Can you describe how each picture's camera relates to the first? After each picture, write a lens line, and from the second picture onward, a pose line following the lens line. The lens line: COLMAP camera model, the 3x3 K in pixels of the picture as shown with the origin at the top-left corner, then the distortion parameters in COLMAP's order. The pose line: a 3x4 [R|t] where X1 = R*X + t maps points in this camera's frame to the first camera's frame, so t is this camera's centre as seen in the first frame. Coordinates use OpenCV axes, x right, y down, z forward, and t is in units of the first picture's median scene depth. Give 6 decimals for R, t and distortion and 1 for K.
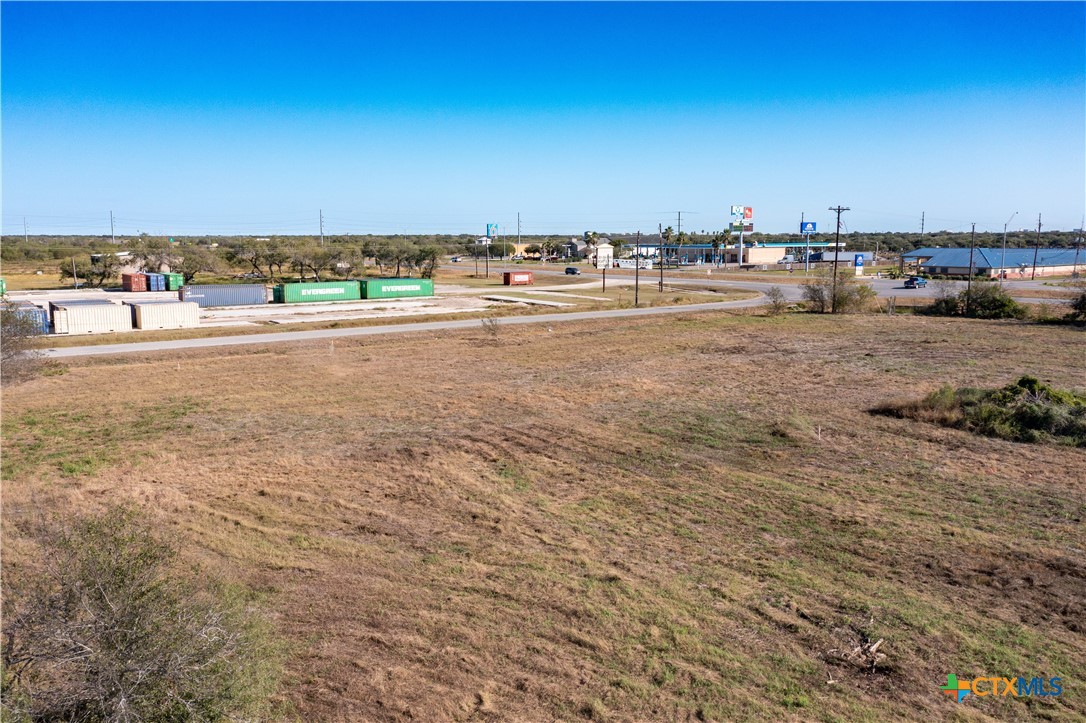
lens RADIAL K [[856.8, 0, 537.2], [0, 856.8, 362.6], [0, 0, 1]] dist [-0.001541, 0.002056]
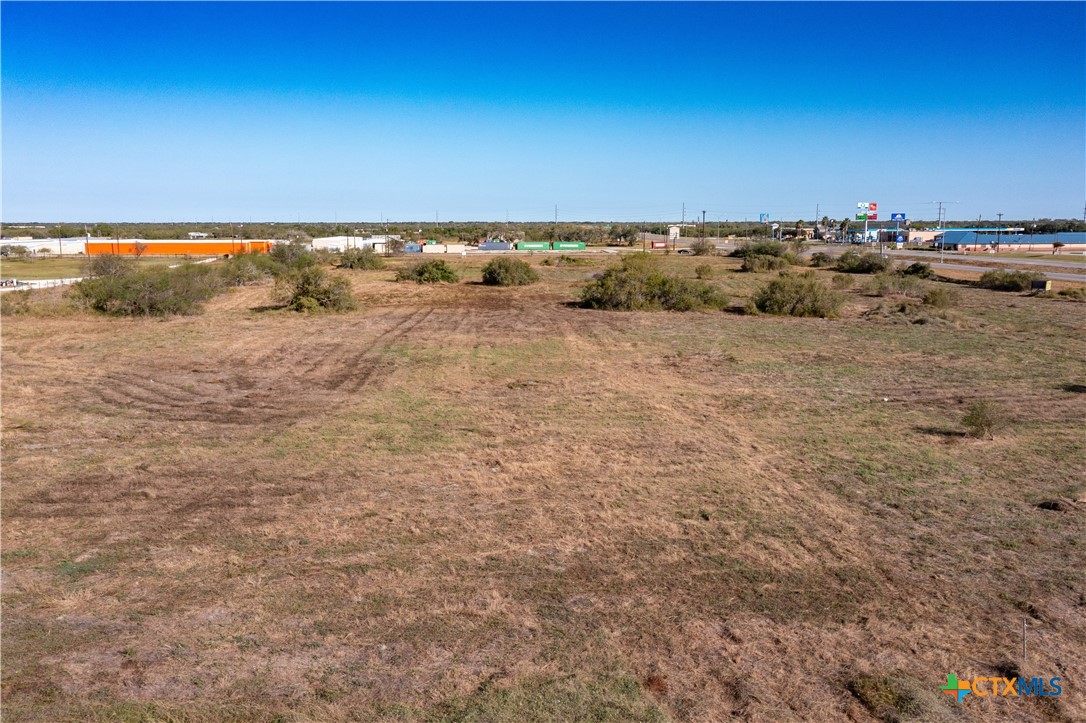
lens RADIAL K [[856.8, 0, 540.9], [0, 856.8, 367.5], [0, 0, 1]] dist [-0.001541, 0.002056]
pose [[0.859921, 0.086118, -0.503110, 1.013534], [-0.075294, 0.996283, 0.041842, 0.156171], [0.504843, 0.001900, 0.863209, -1.074497]]
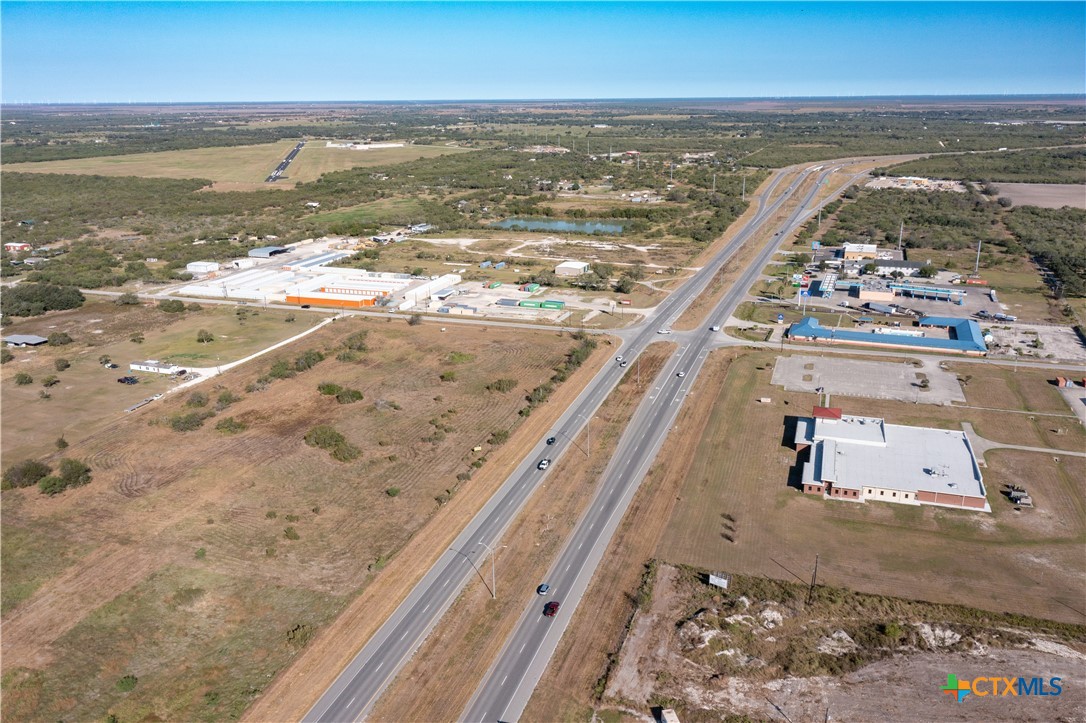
lens RADIAL K [[856.8, 0, 539.6], [0, 856.8, 360.3], [0, 0, 1]] dist [-0.001541, 0.002056]
pose [[0.582995, 0.237263, -0.777061, 2.824946], [-0.112428, 0.970768, 0.212059, -0.661064], [0.804660, -0.036266, 0.592628, -1.250491]]
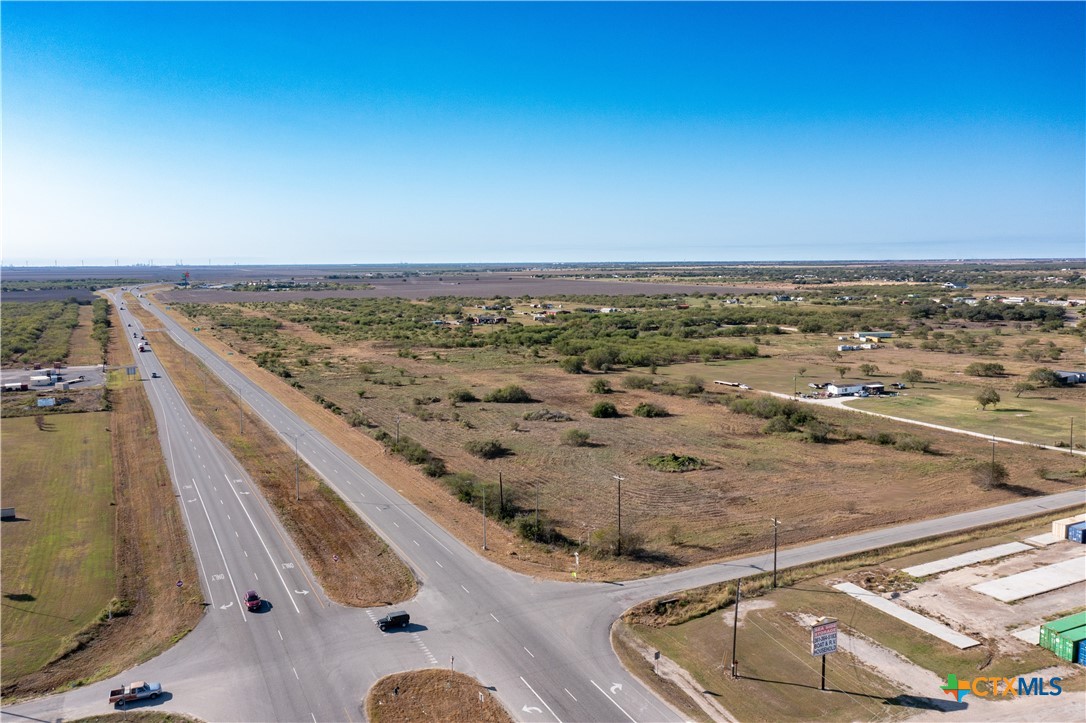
lens RADIAL K [[856.8, 0, 538.4], [0, 856.8, 362.3], [0, 0, 1]] dist [-0.001541, 0.002056]
pose [[-0.986731, -0.008627, 0.162133, 0.226551], [0.034541, 0.964576, 0.261535, -0.594453], [-0.158646, 0.263665, -0.951479, 1.889610]]
